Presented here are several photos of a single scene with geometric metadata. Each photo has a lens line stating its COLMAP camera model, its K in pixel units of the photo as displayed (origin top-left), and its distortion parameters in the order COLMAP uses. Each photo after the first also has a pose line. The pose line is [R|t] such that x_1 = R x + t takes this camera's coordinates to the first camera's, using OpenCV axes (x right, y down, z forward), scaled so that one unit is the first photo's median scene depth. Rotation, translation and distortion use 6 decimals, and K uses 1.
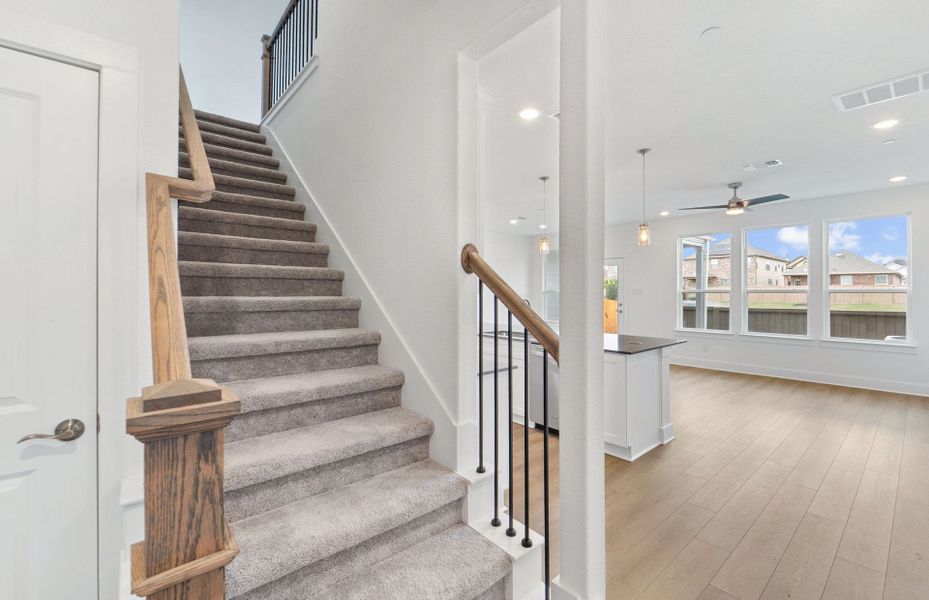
lens RADIAL K [[395.8, 0, 464.5], [0, 395.8, 300.0], [0, 0, 1]] dist [-0.000695, -0.000087]
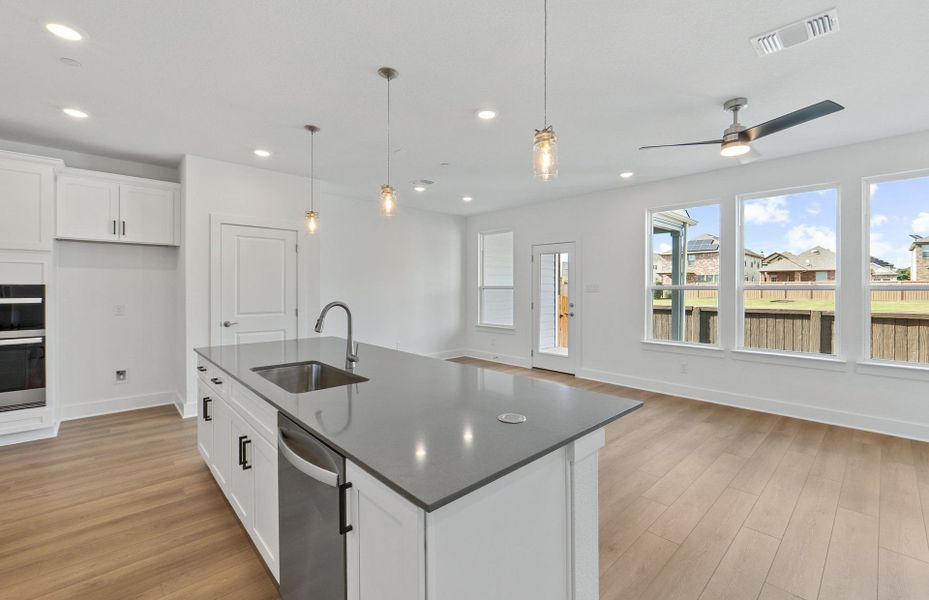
lens RADIAL K [[395.8, 0, 464.5], [0, 395.8, 300.0], [0, 0, 1]] dist [-0.000695, -0.000087]
pose [[0.999142, -0.002153, 0.041369, 0.165655], [0.001794, 0.999960, 0.008709, -0.005155], [-0.041386, -0.008628, 0.999106, 0.273957]]
